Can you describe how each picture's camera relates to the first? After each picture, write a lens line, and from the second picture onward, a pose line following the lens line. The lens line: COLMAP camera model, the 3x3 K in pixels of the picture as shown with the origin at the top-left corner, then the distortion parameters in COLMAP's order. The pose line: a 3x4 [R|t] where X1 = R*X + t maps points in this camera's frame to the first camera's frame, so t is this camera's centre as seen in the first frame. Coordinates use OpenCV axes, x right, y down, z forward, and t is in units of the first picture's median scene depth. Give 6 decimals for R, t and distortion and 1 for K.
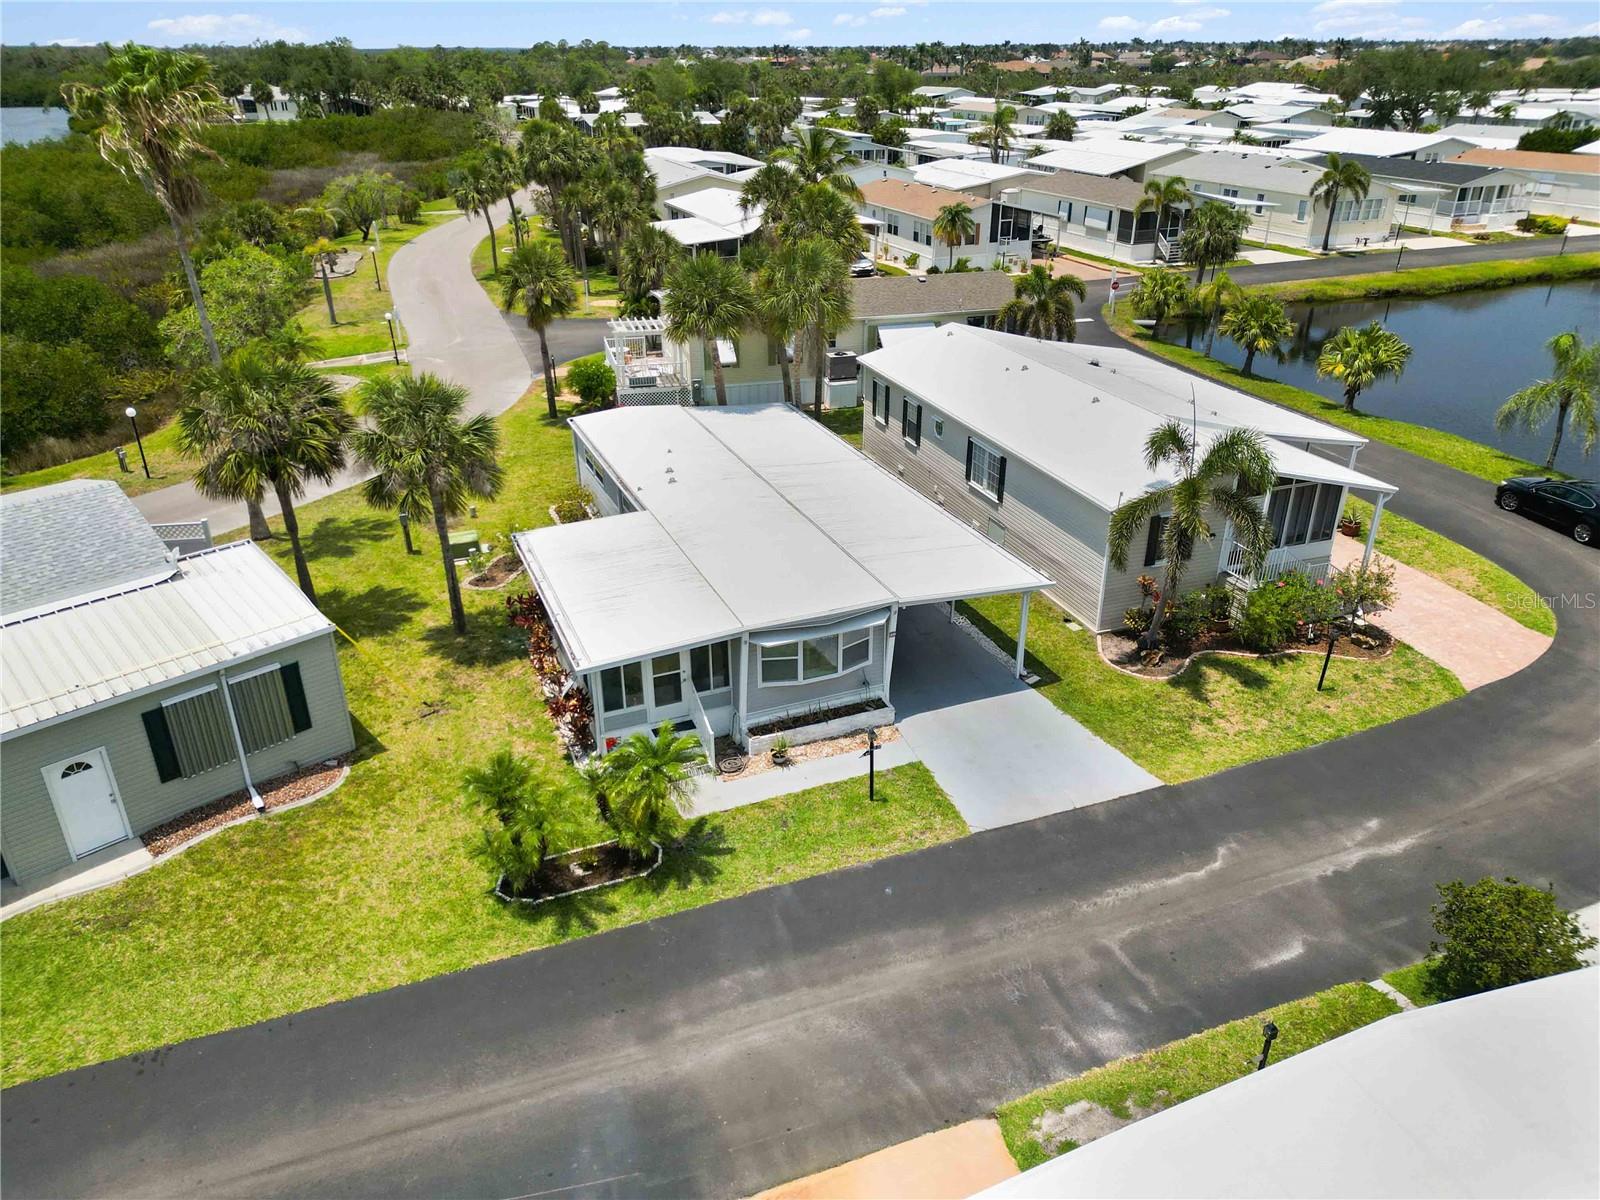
lens RADIAL K [[1116.5, 0, 794.5], [0, 1116.5, 600.7], [0, 0, 1]] dist [0.061710, -0.056007]
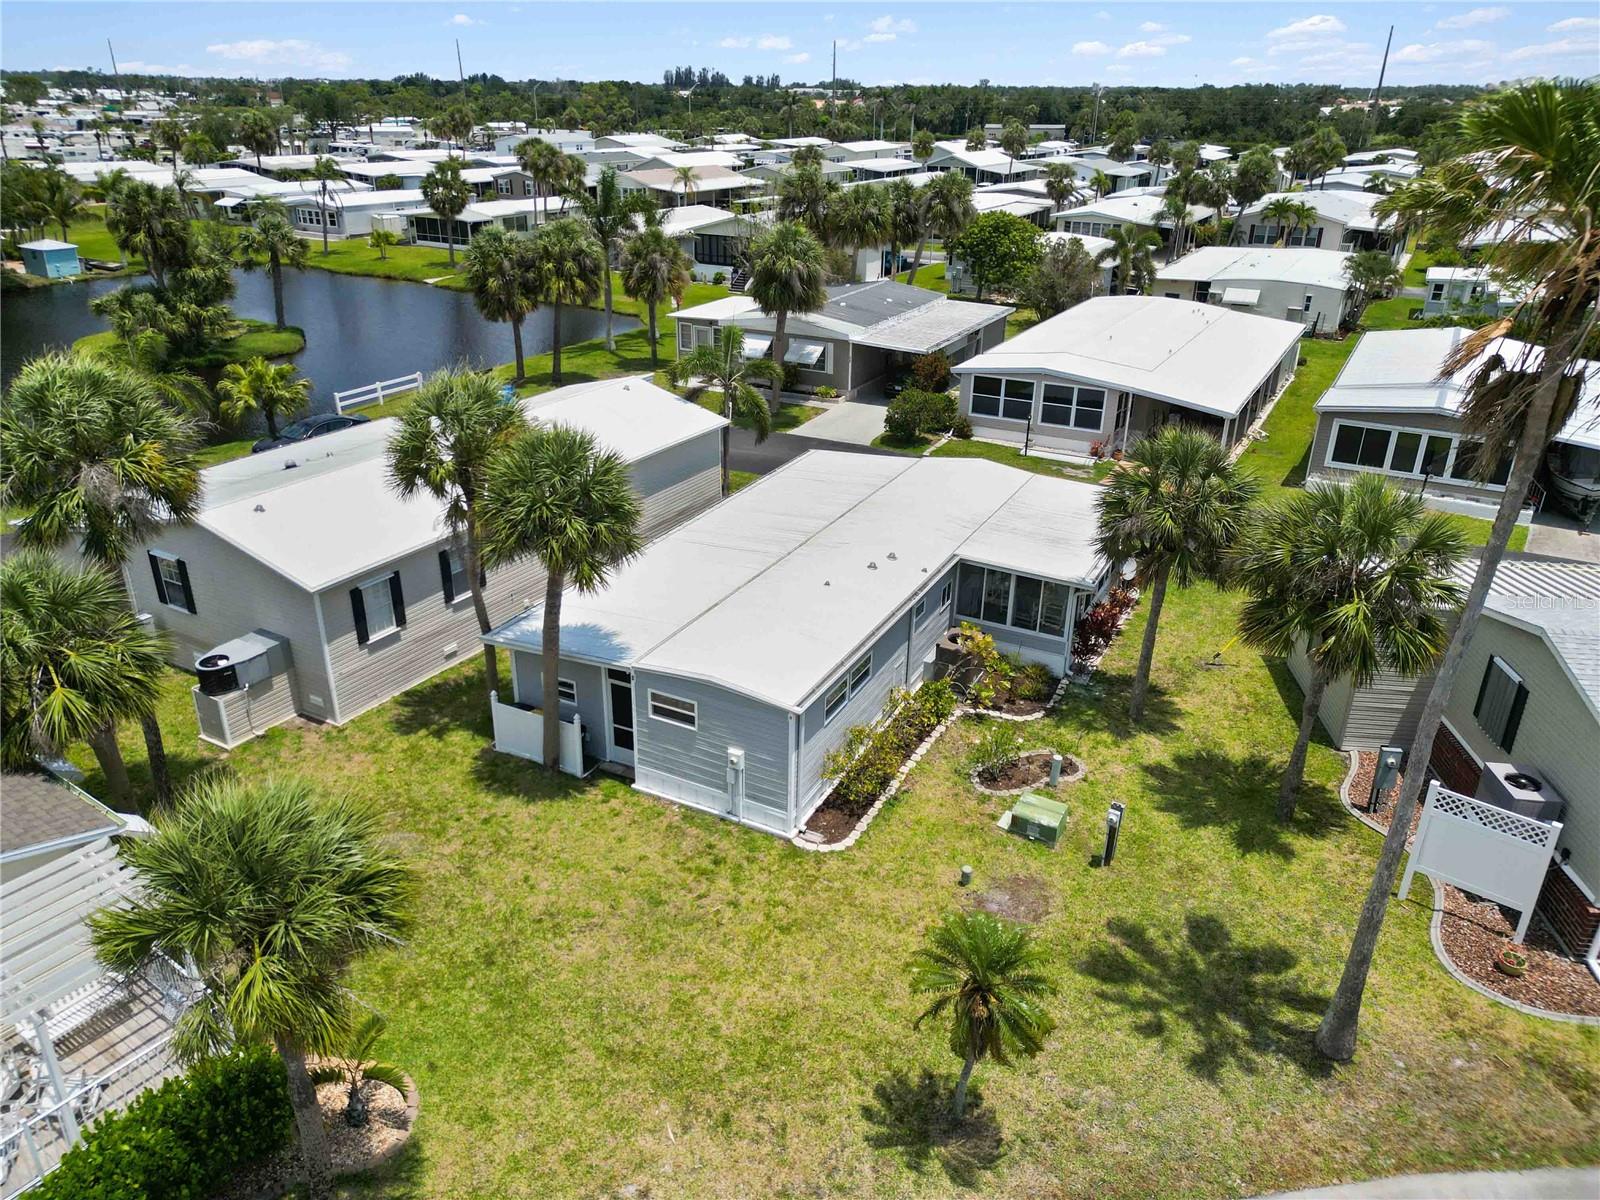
lens RADIAL K [[1116.5, 0, 794.5], [0, 1116.5, 600.7], [0, 0, 1]] dist [0.061710, -0.056007]
pose [[-0.645761, -0.319511, 0.693473, -0.852170], [0.330214, 0.702038, 0.630953, -0.829989], [-0.688441, 0.636439, -0.347842, 1.716381]]
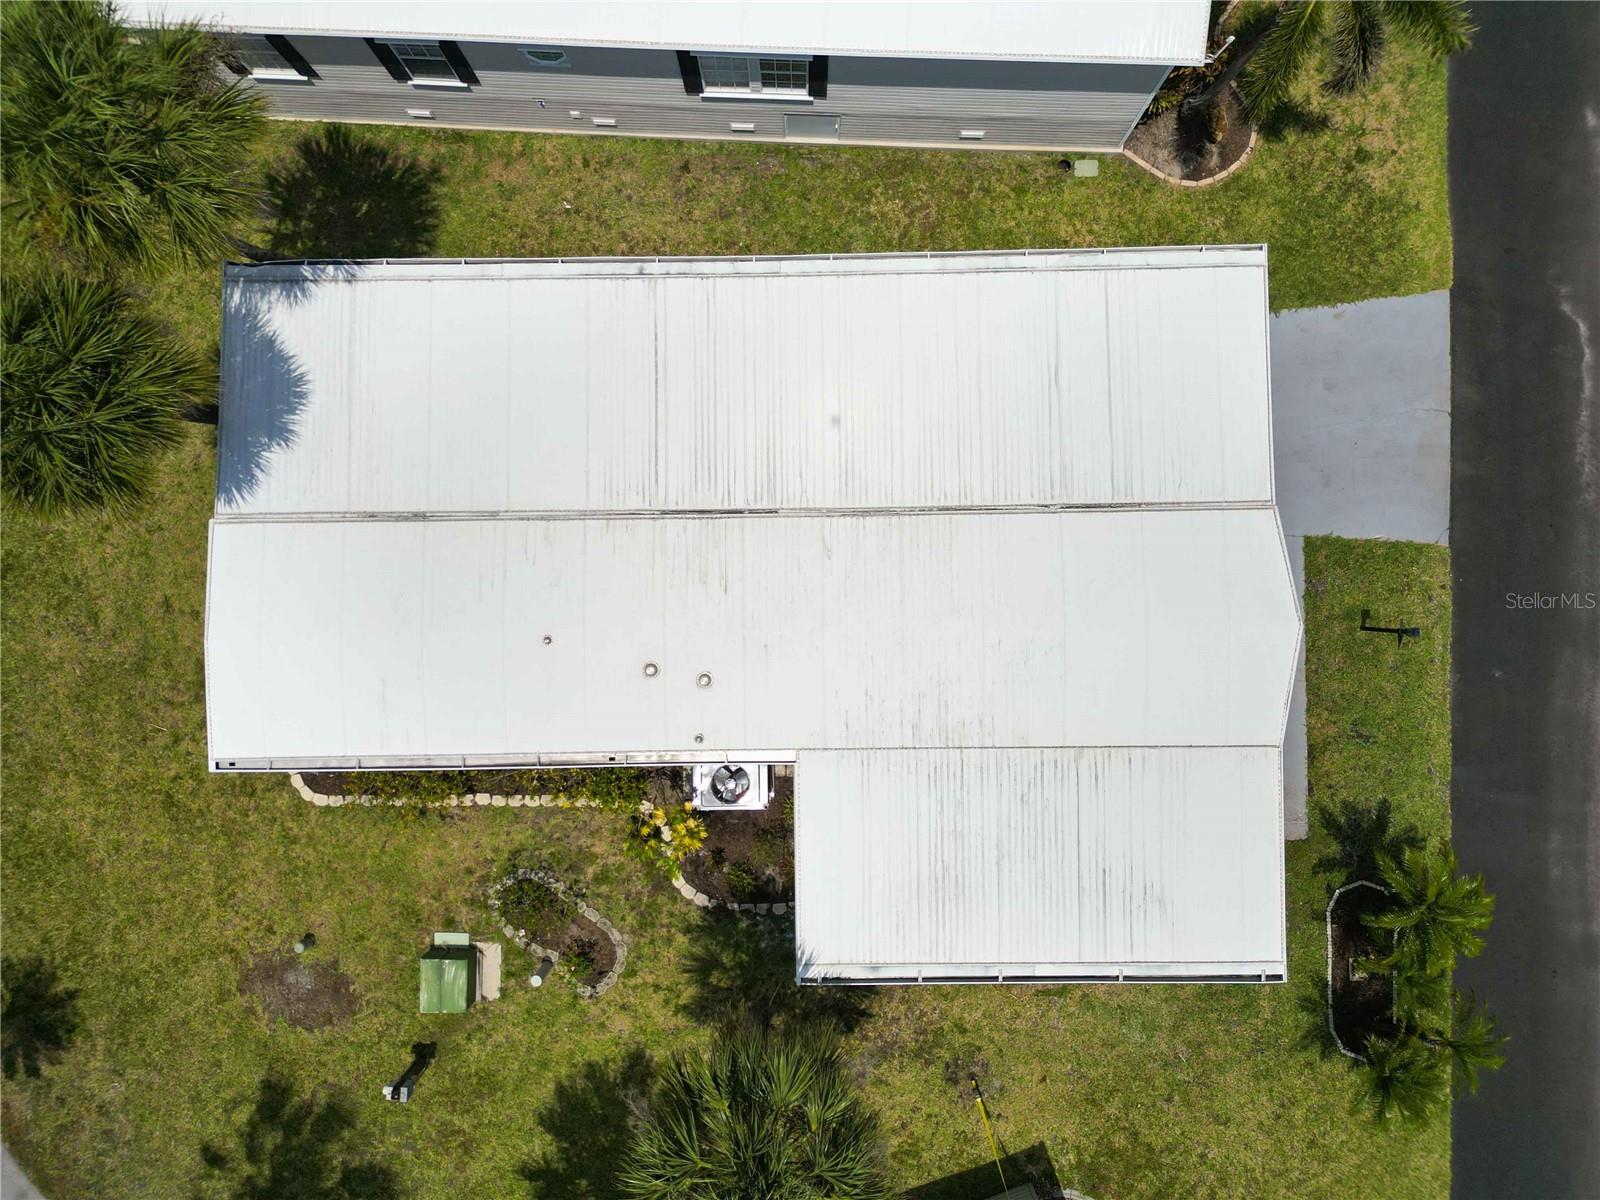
lens RADIAL K [[1116.5, 0, 794.5], [0, 1116.5, 600.7], [0, 0, 1]] dist [0.061710, -0.056007]
pose [[0.371982, -0.928071, 0.017730, -0.082824], [0.417621, 0.184385, 0.889716, -0.723892], [-0.828988, -0.323554, 0.456170, 0.898666]]
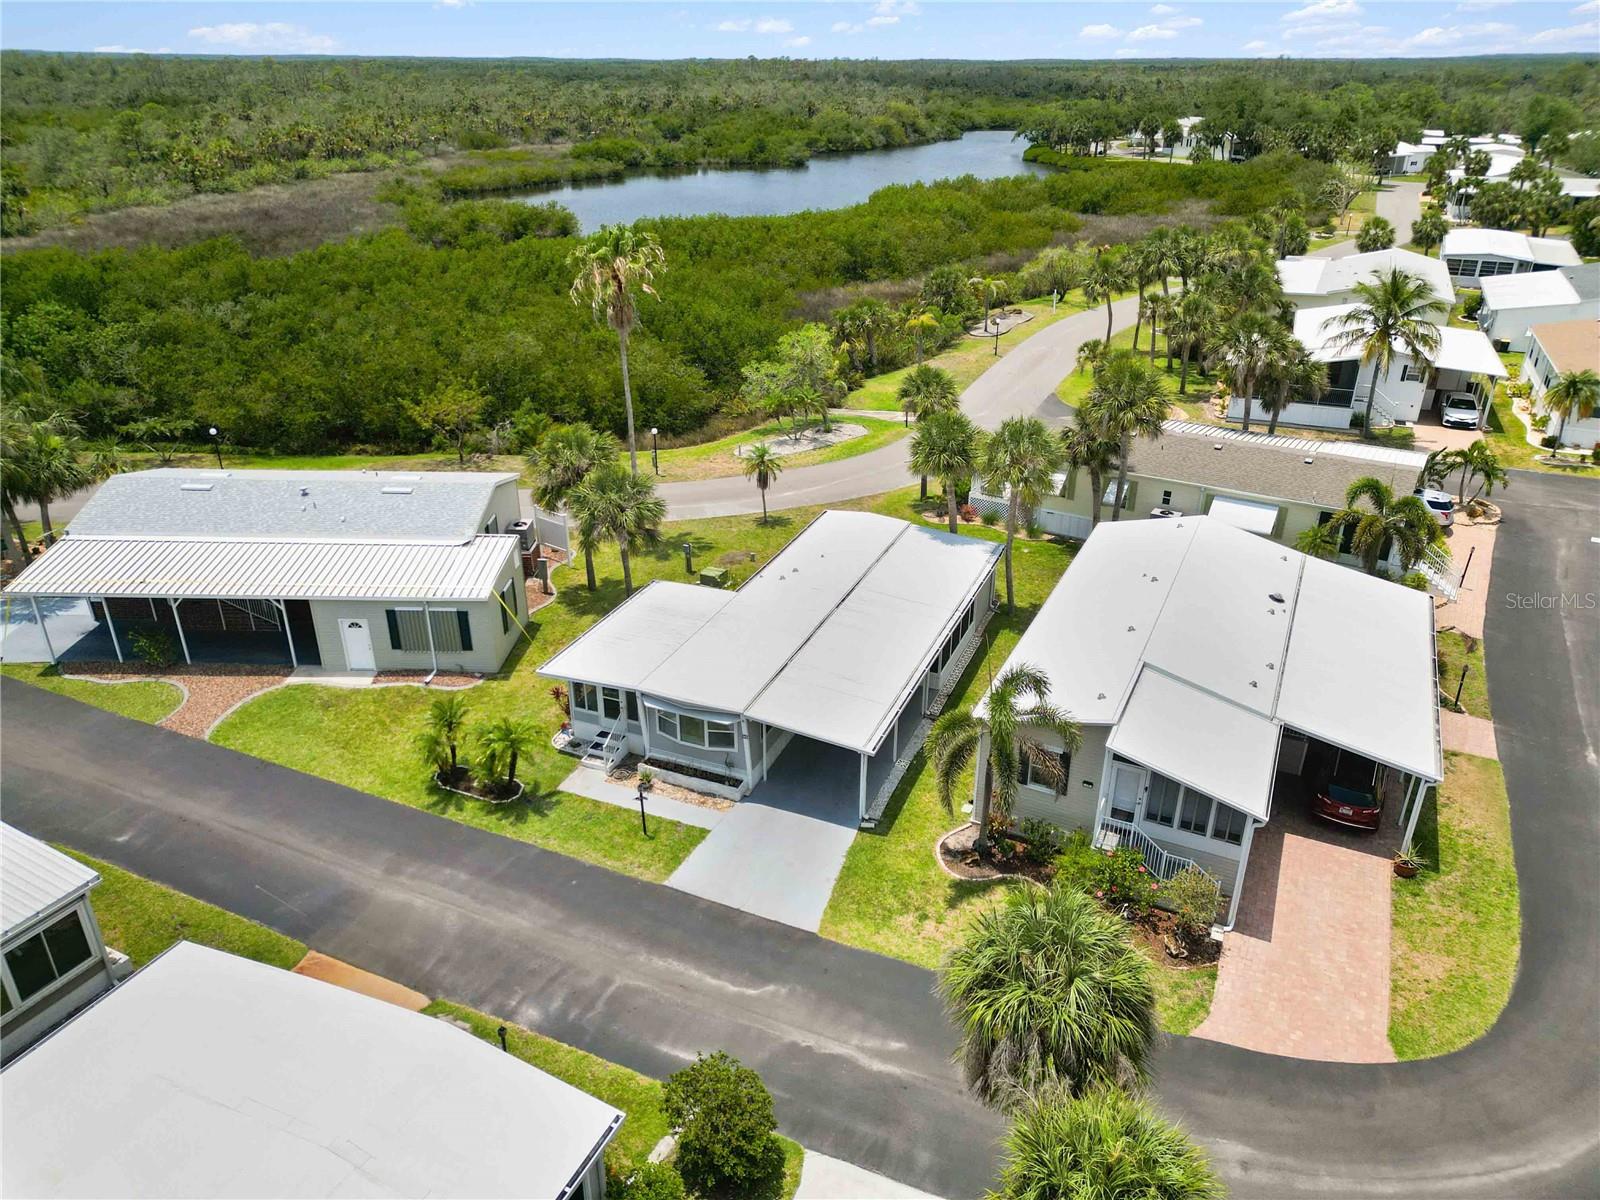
lens RADIAL K [[1116.5, 0, 794.5], [0, 1116.5, 600.7], [0, 0, 1]] dist [0.061710, -0.056007]
pose [[0.699511, 0.314461, -0.641715, 0.936491], [-0.317418, 0.941258, 0.115240, -0.295760], [0.640258, 0.123080, 0.758236, 0.013243]]
